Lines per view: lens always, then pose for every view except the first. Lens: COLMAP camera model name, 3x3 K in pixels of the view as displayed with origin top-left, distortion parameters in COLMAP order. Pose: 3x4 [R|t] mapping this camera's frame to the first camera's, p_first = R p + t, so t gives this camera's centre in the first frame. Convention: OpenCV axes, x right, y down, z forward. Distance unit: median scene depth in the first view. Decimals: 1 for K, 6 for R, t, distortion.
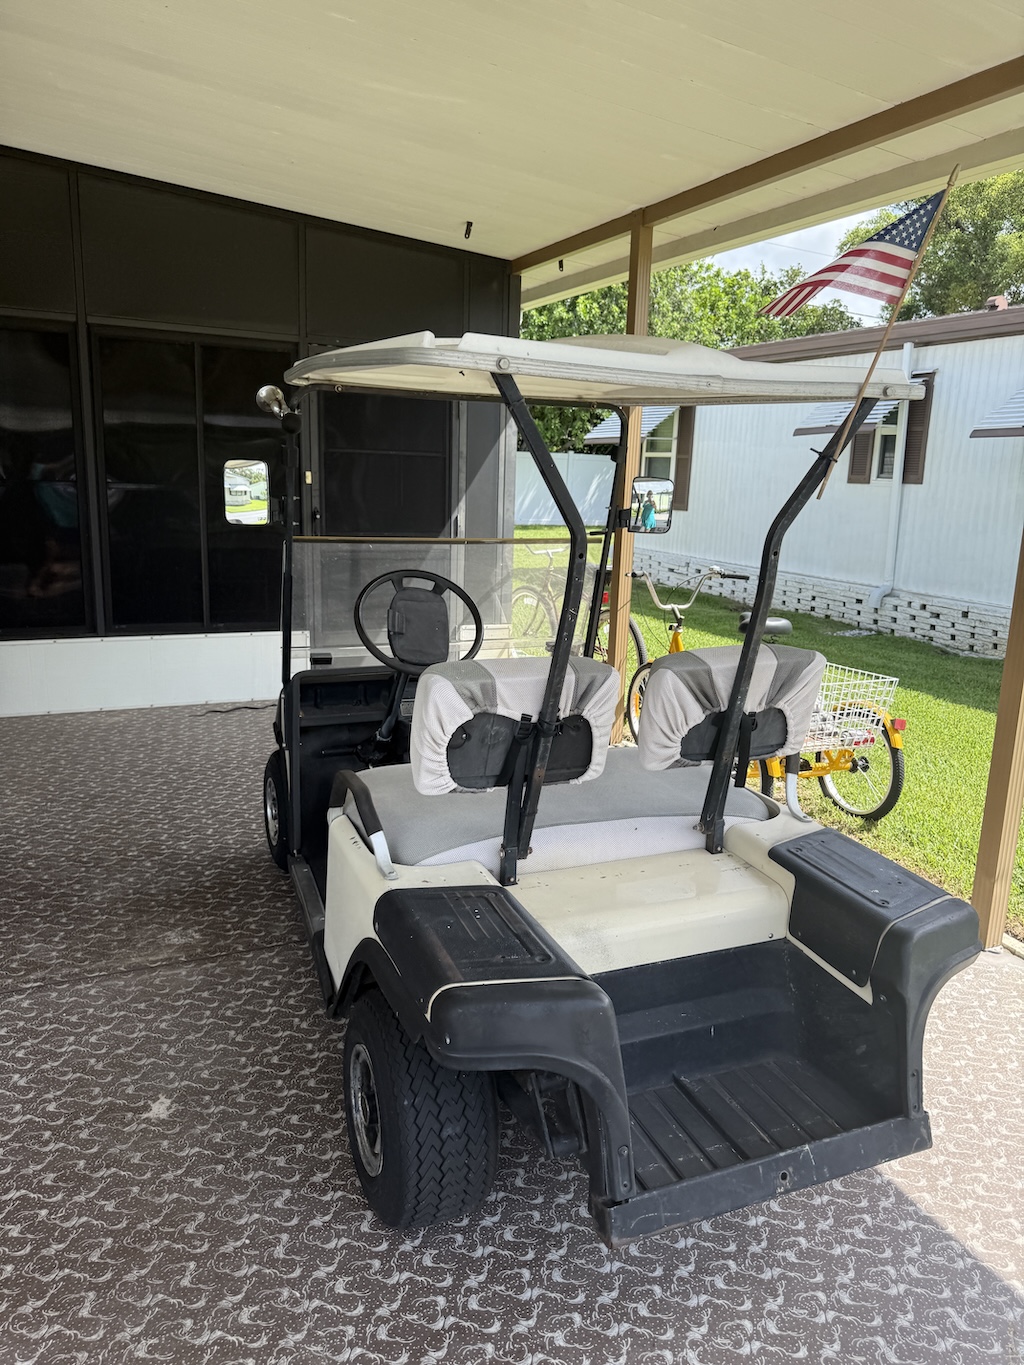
lens RADIAL K [[972.2, 0, 517.1], [0, 972.2, 685.9], [0, 0, 1]] dist [0.005029, -0.019531]
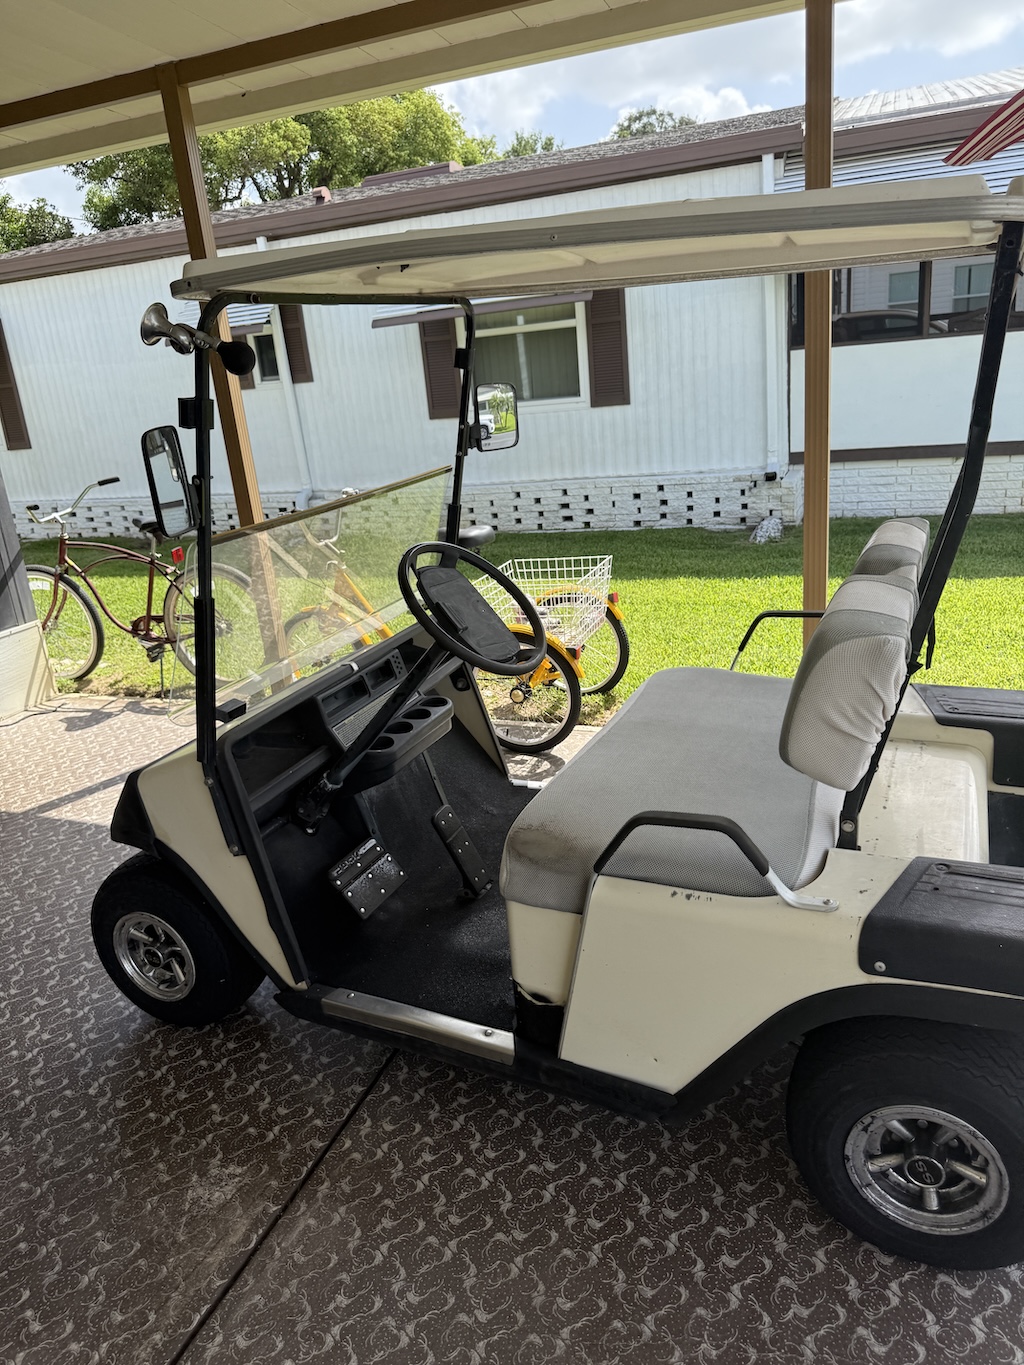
lens RADIAL K [[972.2, 0, 516.7], [0, 972.2, 673.7], [0, 0, 1]] dist [0.005029, -0.019531]
pose [[0.719514, -0.306442, 0.623212, -0.304403], [0.259119, 0.951038, 0.168479, -0.073018], [-0.644327, 0.040263, 0.763689, 0.226575]]
